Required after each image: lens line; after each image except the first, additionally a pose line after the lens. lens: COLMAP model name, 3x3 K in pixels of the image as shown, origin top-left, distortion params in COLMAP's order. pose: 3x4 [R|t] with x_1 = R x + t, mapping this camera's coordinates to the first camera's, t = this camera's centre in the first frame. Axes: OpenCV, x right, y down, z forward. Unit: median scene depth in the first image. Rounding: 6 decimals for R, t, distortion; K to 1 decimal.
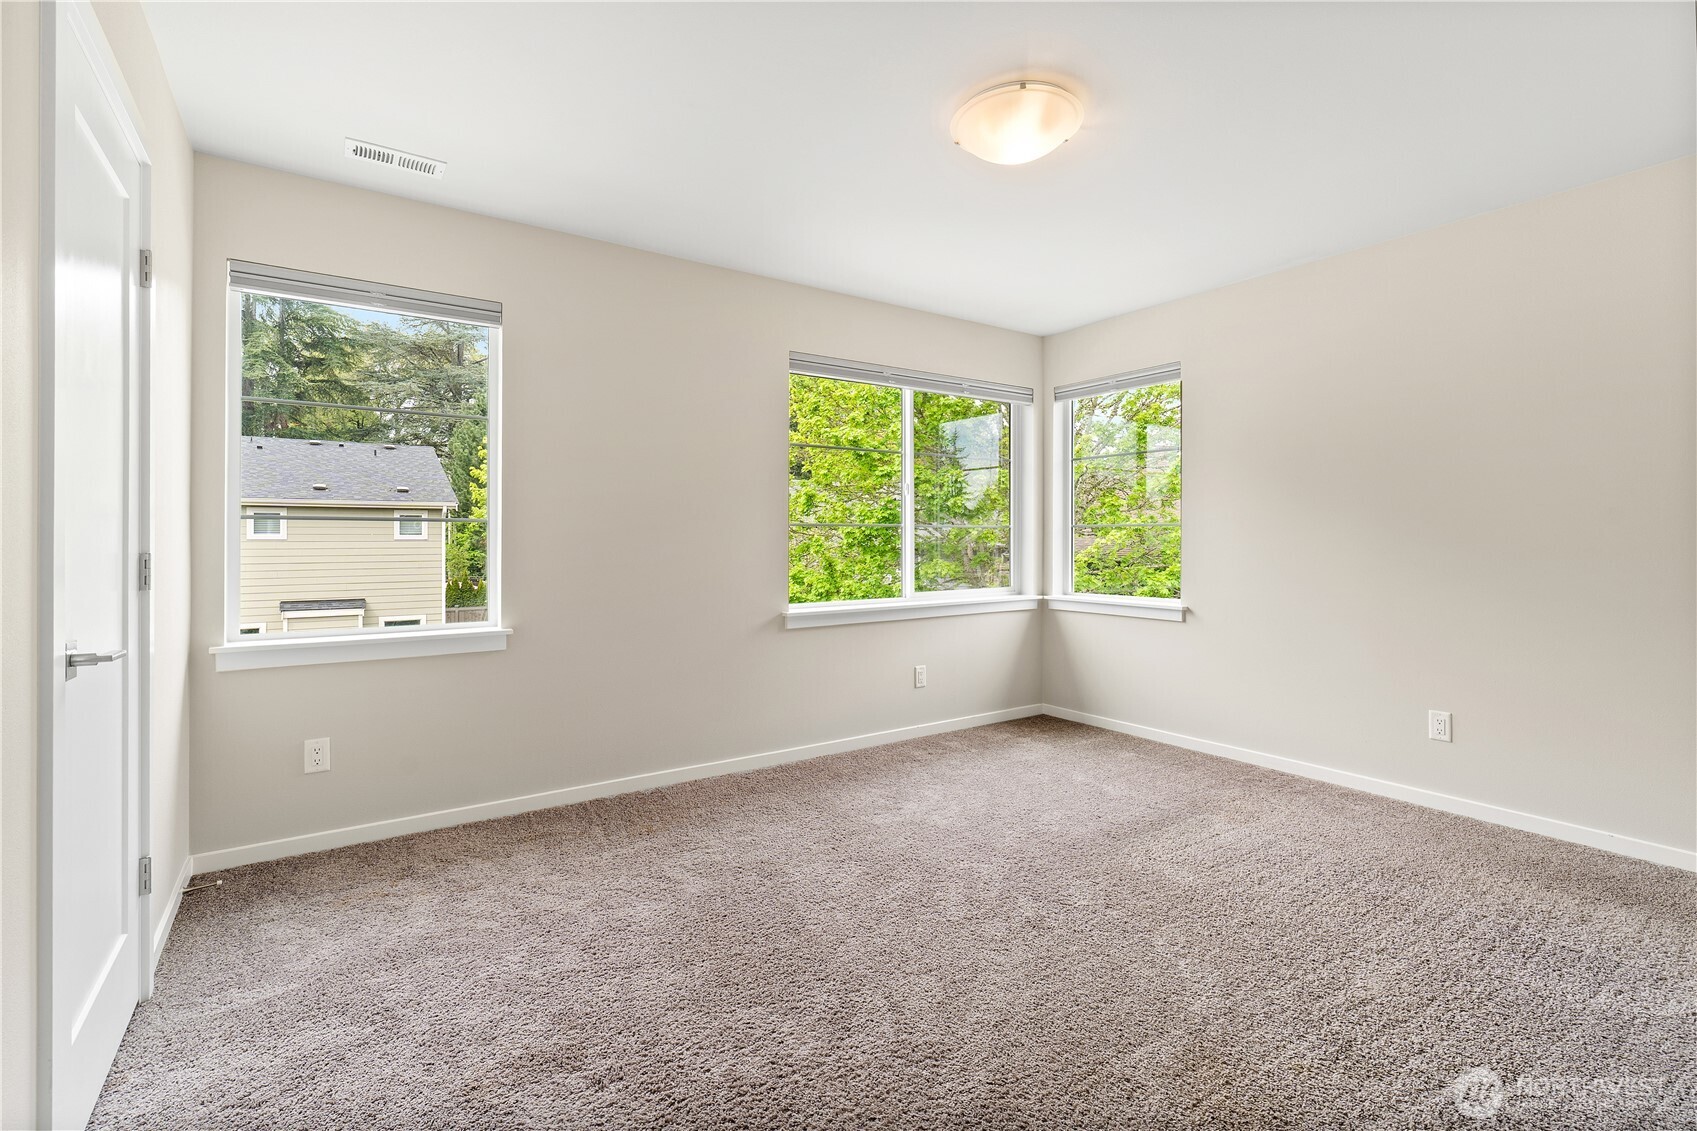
lens RADIAL K [[764.6, 0, 854.3], [0, 764.6, 532.4], [0, 0, 1]] dist [-0.016611, 0.004079]
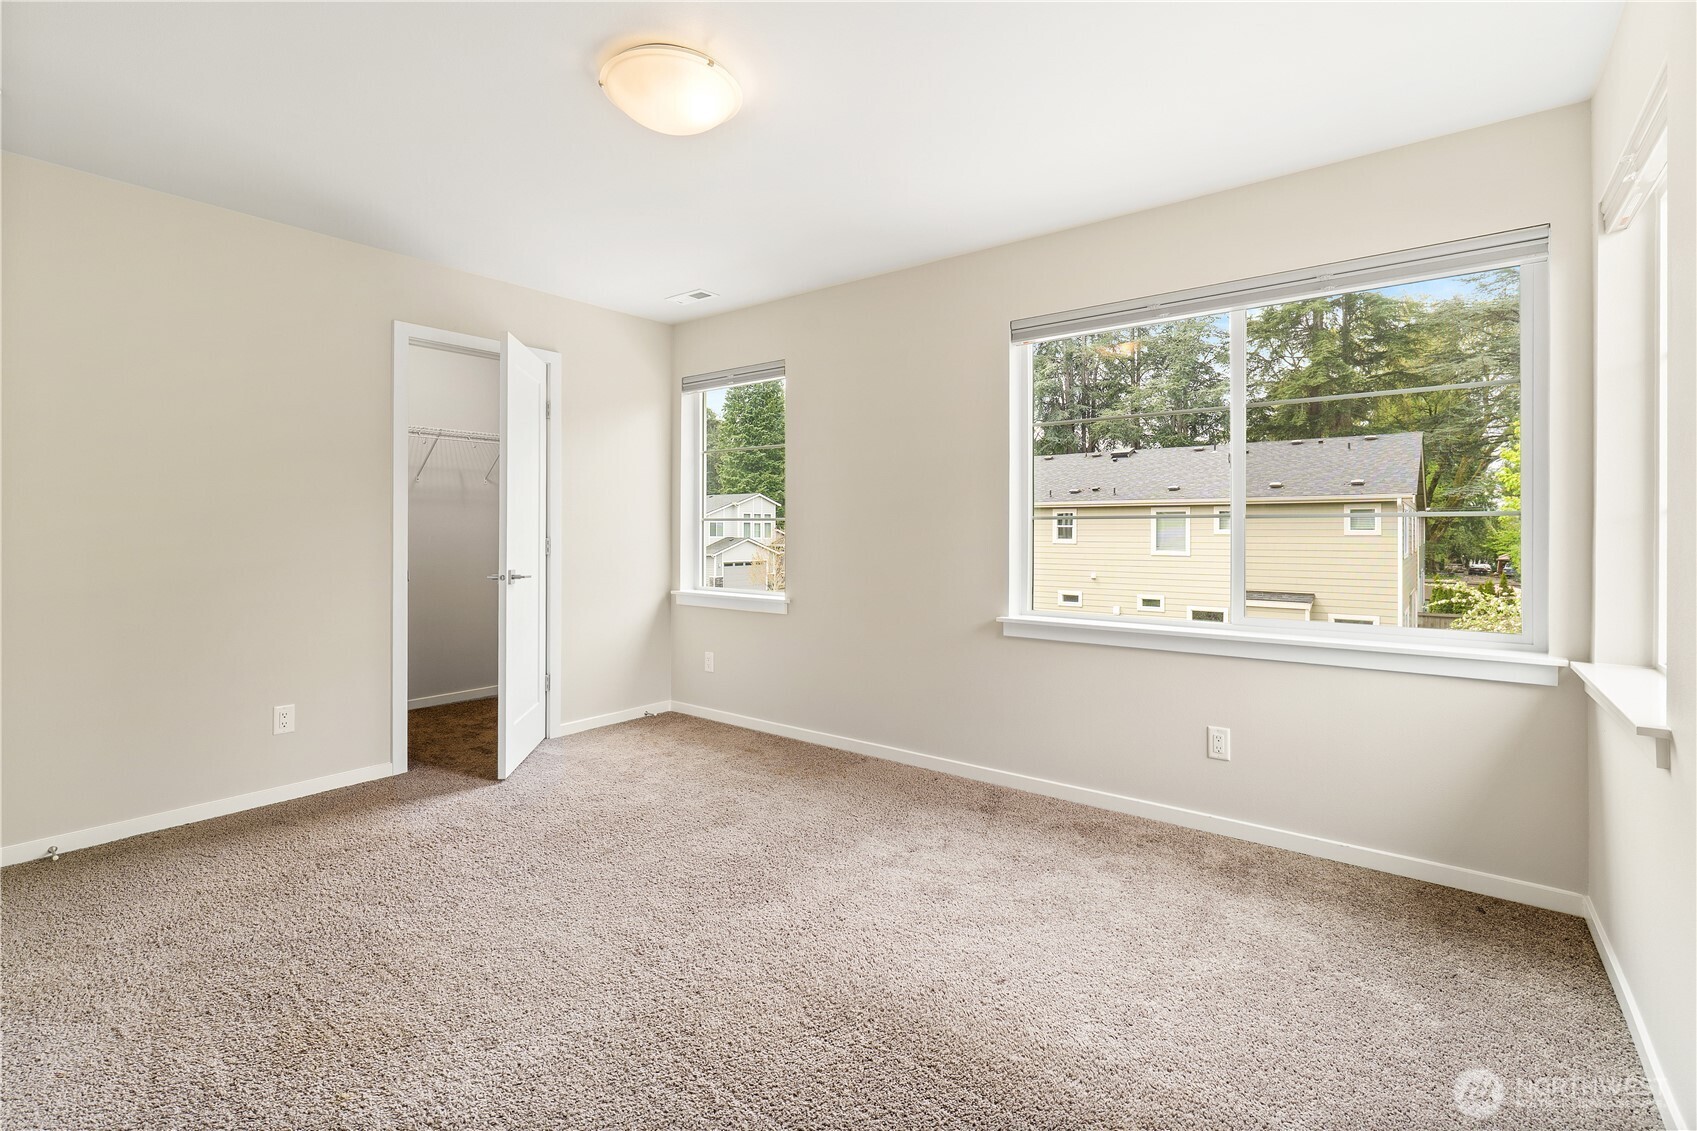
lens RADIAL K [[764.6, 0, 834.3], [0, 764.6, 533.7], [0, 0, 1]] dist [-0.016611, 0.004079]
pose [[0.288690, 0.003706, -0.957415, 0.135108], [0.003786, 0.999980, 0.005012, 0.000425], [0.957415, -0.005072, 0.288670, 0.106938]]
